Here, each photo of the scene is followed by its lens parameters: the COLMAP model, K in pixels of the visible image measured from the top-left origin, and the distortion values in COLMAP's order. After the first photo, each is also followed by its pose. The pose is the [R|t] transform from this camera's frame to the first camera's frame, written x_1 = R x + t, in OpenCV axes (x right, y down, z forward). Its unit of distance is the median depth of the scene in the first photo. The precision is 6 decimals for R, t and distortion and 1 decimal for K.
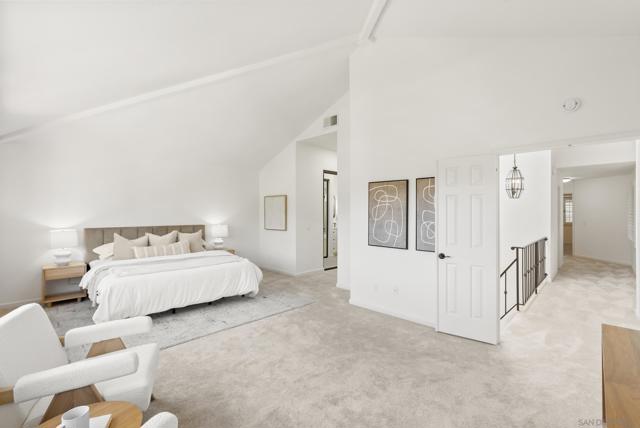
lens RADIAL K [[289.7, 0, 322.5], [0, 289.7, 212.9], [0, 0, 1]] dist [-0.002825, -0.000119]
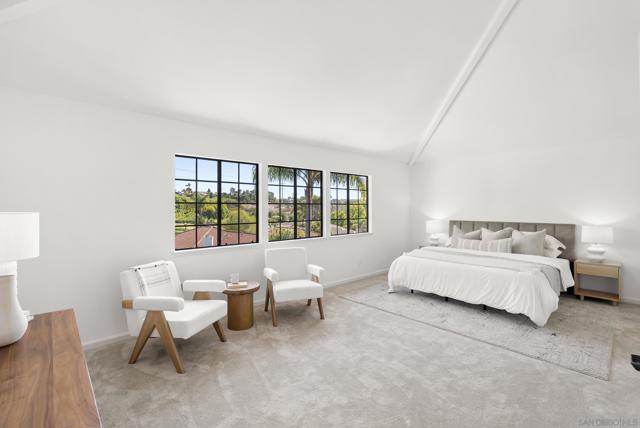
lens RADIAL K [[301.1, 0, 323.8], [0, 301.1, 210.8], [0, 0, 1]] dist [-0.000573, 0.000006]
pose [[-0.063550, 0.009015, -0.997938, 0.541253], [0.002363, 0.999958, 0.008883, -0.002332], [0.997976, -0.001794, -0.063568, 0.520029]]
